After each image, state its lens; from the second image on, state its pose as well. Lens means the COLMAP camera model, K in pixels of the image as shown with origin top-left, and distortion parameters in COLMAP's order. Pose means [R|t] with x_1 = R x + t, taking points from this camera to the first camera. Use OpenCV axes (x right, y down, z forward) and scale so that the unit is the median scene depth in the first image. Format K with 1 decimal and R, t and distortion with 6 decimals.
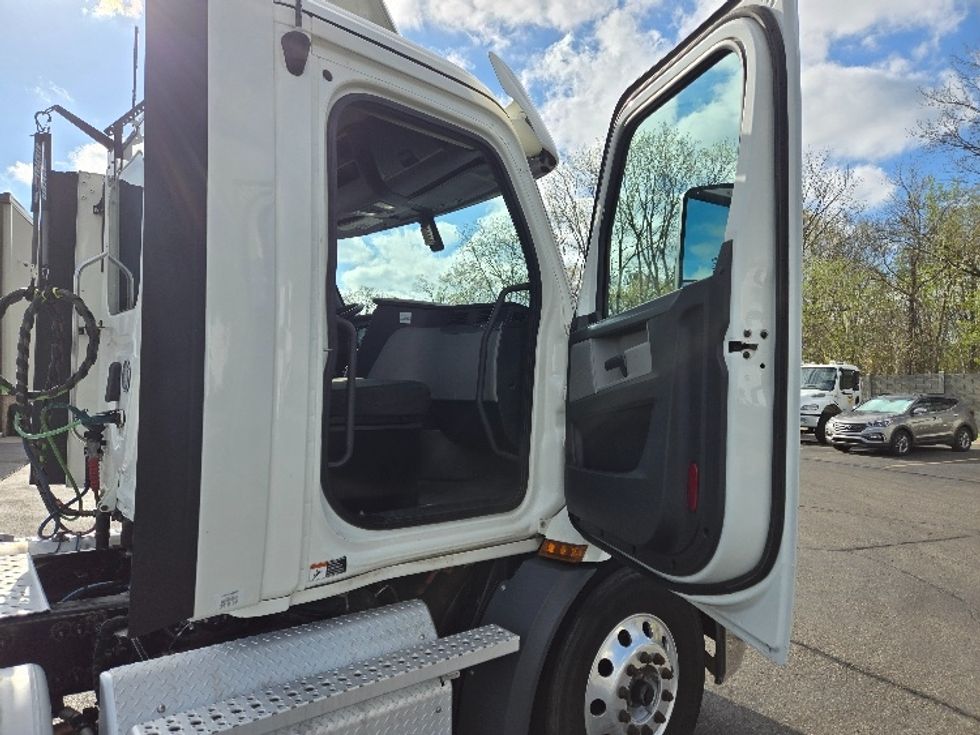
lens RADIAL K [[658.5, 0, 485.8], [0, 658.5, 367.5], [0, 0, 1]] dist [0.102415, -0.119160]
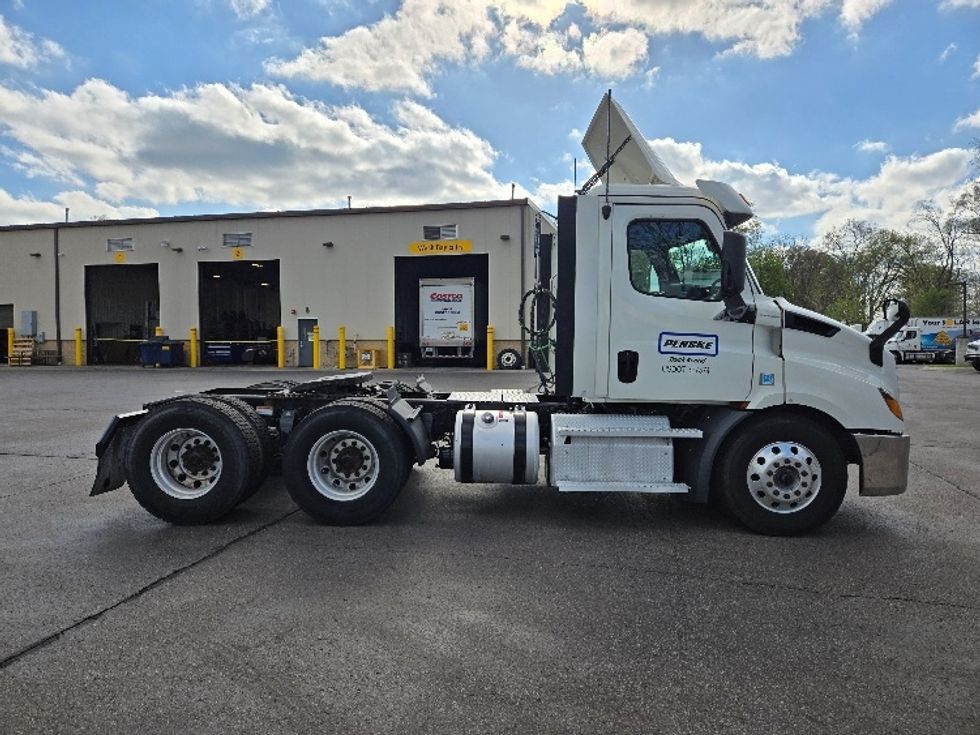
lens RADIAL K [[658.5, 0, 485.8], [0, 658.5, 367.5], [0, 0, 1]] dist [0.102415, -0.119160]
pose [[0.775413, 0.028163, -0.630827, 0.811663], [0.019807, 0.997429, 0.068877, -0.004370], [0.631144, -0.065902, 0.772861, -1.128719]]
